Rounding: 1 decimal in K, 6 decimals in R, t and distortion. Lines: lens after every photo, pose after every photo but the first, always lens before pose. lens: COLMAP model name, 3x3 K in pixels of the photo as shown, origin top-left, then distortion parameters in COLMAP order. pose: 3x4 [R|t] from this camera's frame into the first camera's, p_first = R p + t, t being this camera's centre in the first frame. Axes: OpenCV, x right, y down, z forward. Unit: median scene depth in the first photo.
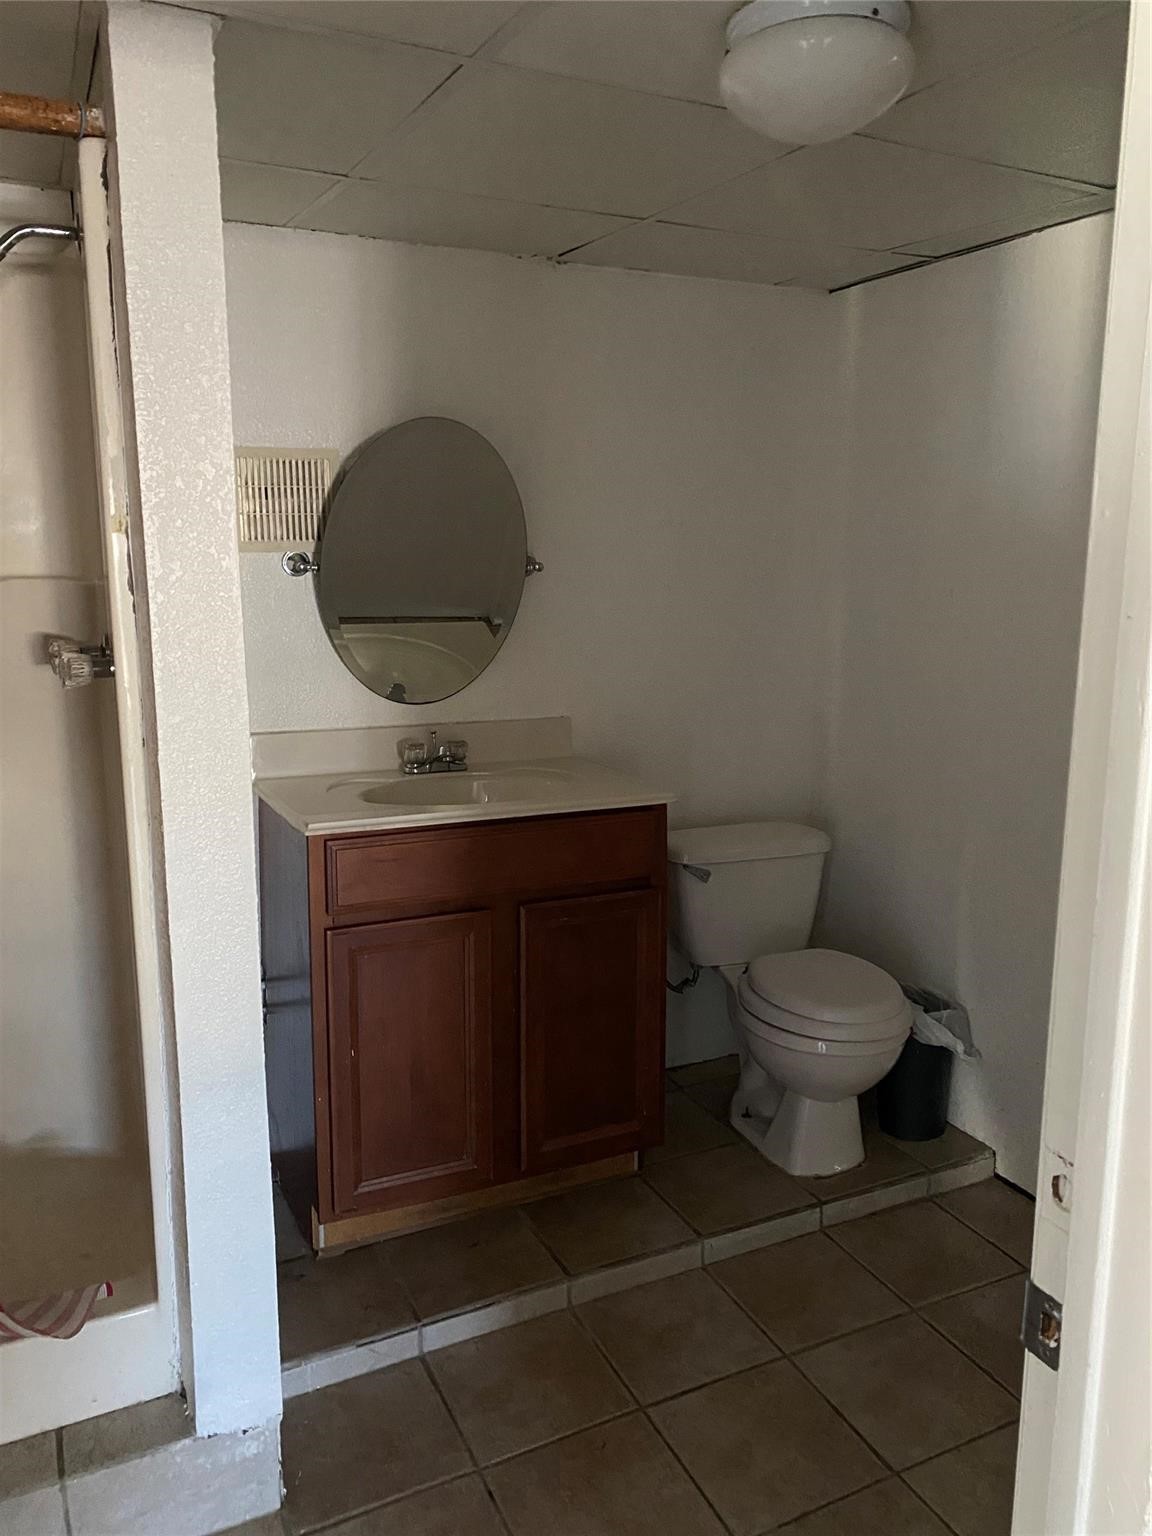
lens RADIAL K [[1171.8, 0, 570.6], [0, 1171.8, 763.9], [0, 0, 1]] dist [0.043658, -0.037718]
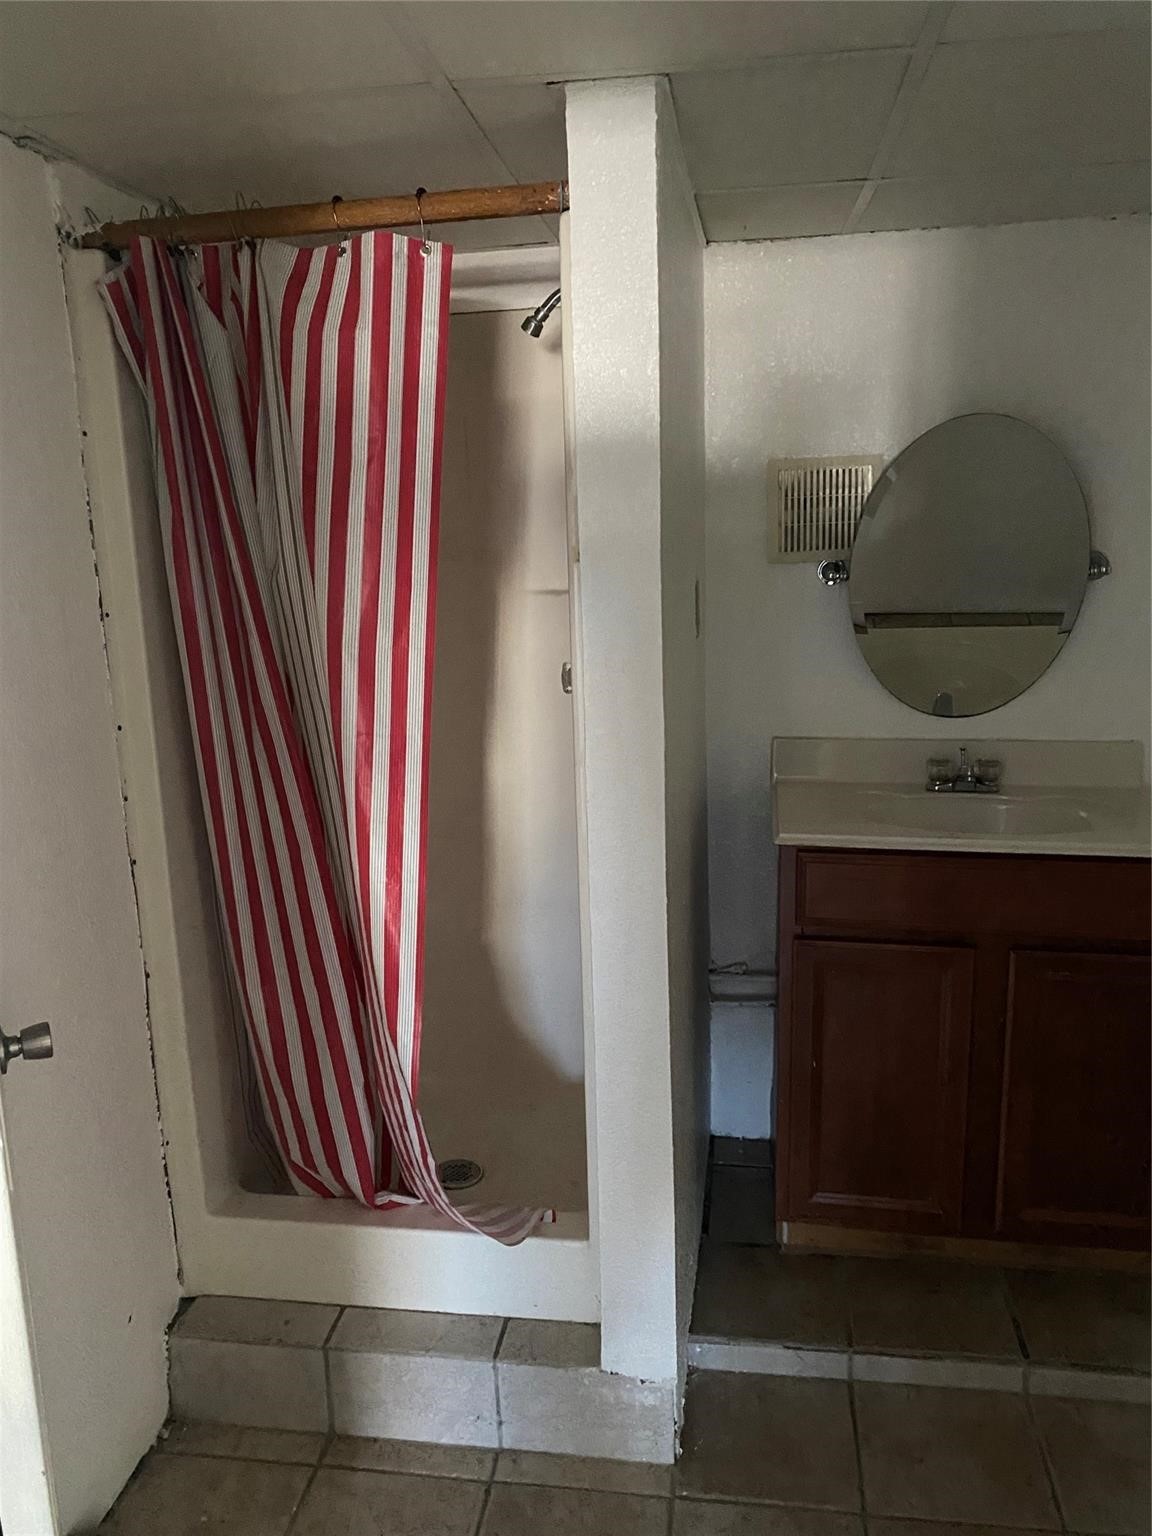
lens RADIAL K [[1171.8, 0, 570.6], [0, 1171.8, 779.1], [0, 0, 1]] dist [0.043658, -0.037718]
pose [[0.821962, 0.093251, -0.561857, 0.183282], [-0.076656, 0.995642, 0.053103, -0.033638], [0.564361, -0.000579, 0.825528, 0.049905]]
